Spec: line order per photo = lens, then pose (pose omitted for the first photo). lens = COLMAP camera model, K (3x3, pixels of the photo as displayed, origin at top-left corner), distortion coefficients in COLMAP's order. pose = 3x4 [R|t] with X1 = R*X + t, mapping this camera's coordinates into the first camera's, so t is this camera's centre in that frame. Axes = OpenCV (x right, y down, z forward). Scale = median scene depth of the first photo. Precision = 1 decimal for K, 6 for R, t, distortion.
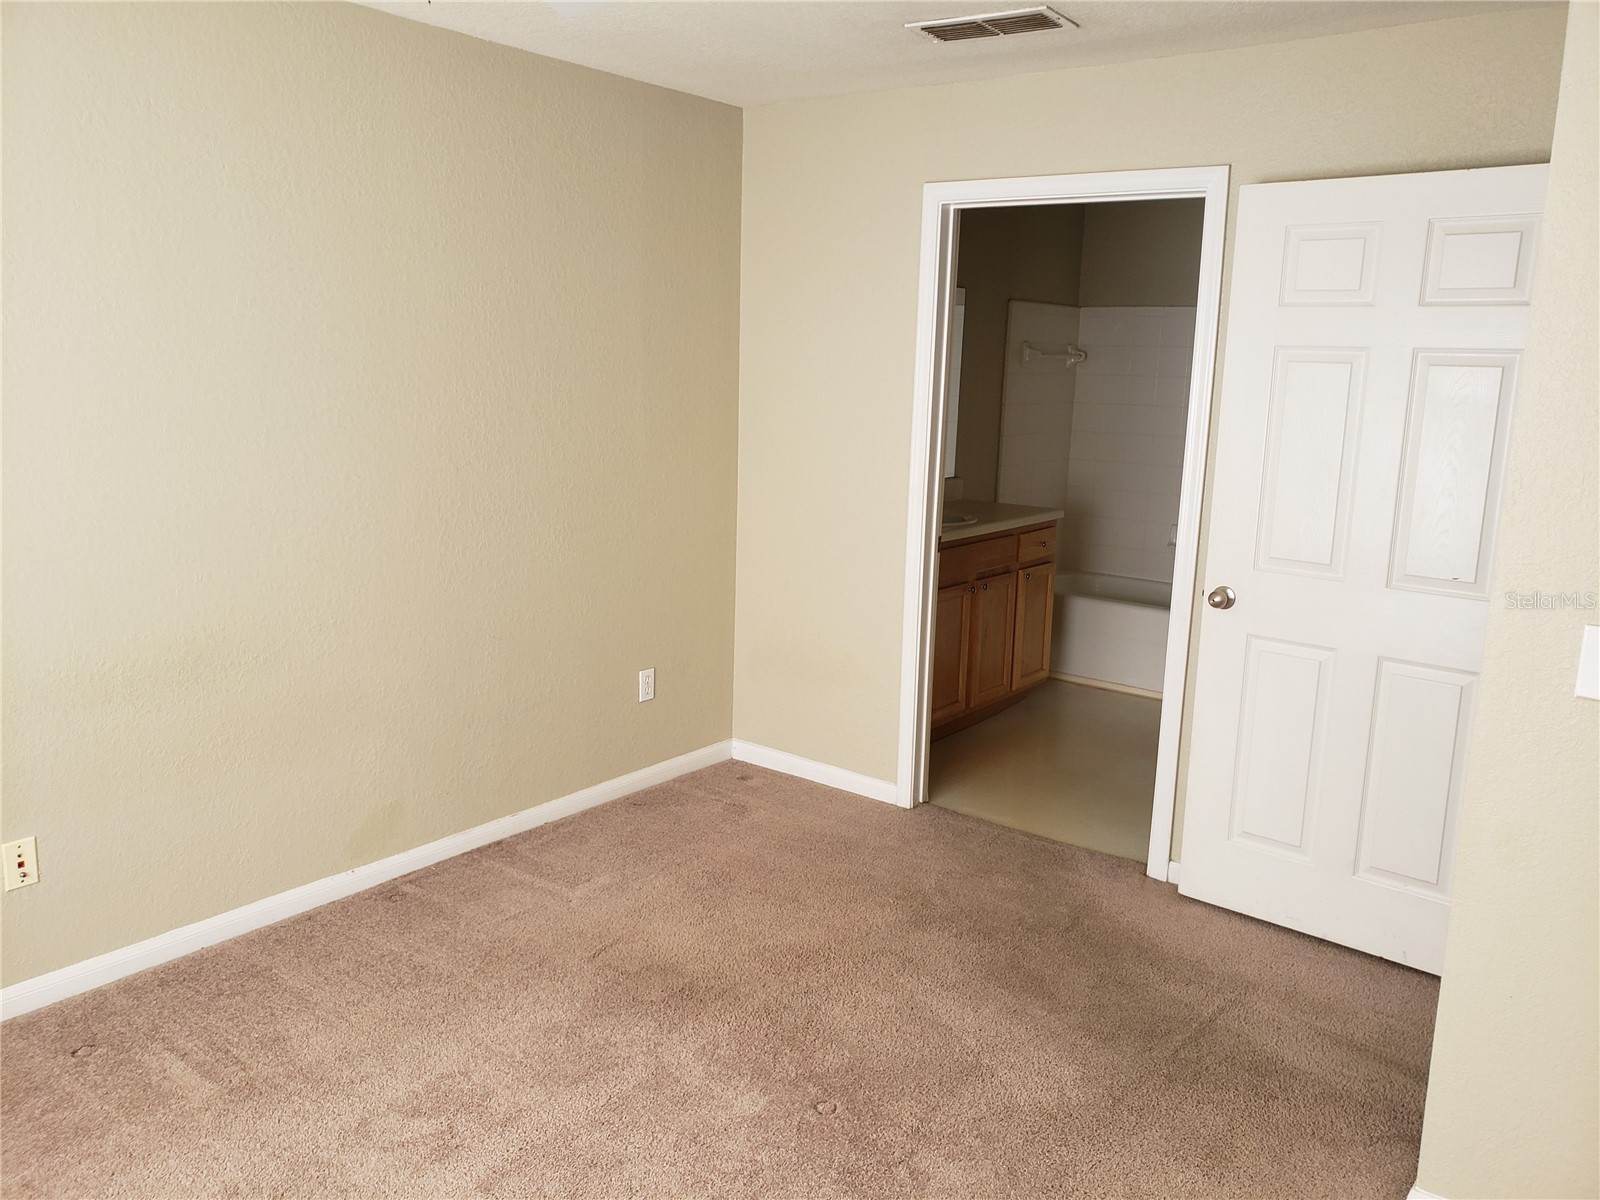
lens RADIAL K [[1256.7, 0, 800.0], [0, 1256.7, 600.0], [0, 0, 1]] dist [0.087734, -0.083228]
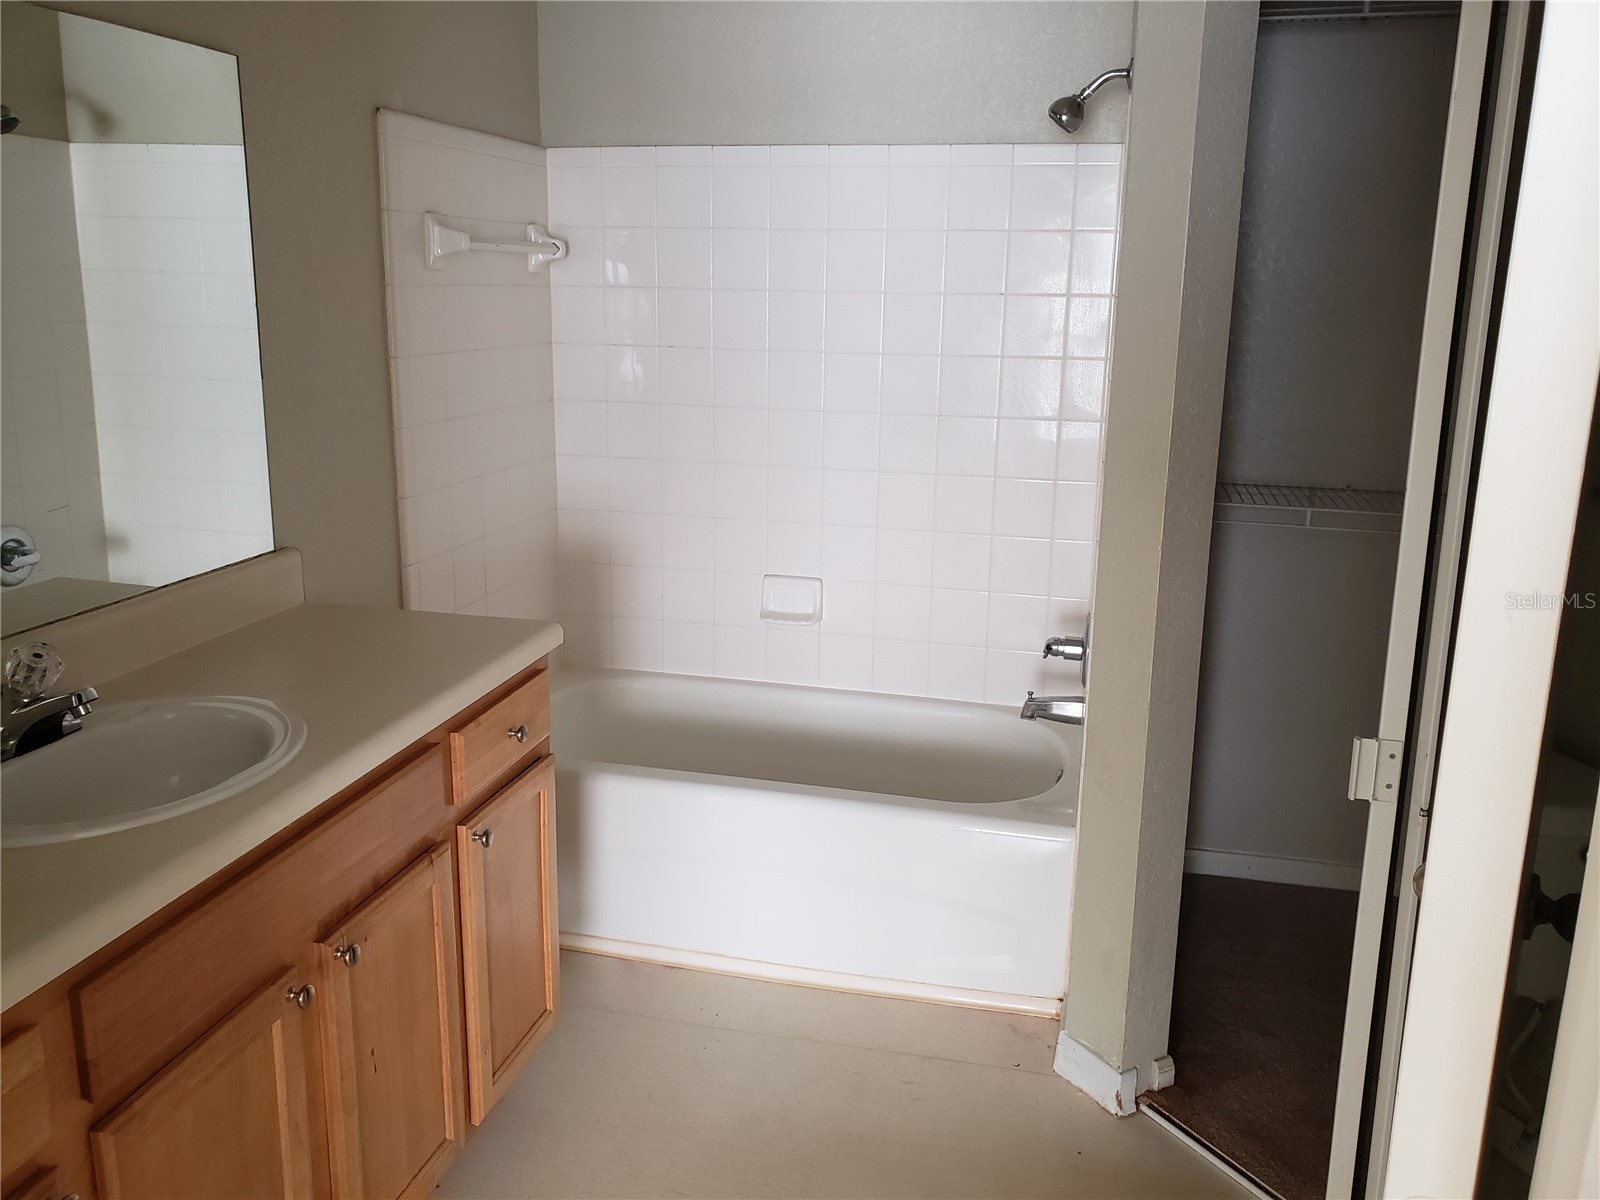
lens RADIAL K [[1256.7, 0, 800.0], [0, 1256.7, 600.0], [0, 0, 1]] dist [0.087734, -0.083228]
pose [[0.918083, -0.107677, 0.381483, 0.113139], [0.081096, 0.993064, 0.085133, -0.097466], [-0.388004, -0.047223, 0.920447, 0.536328]]
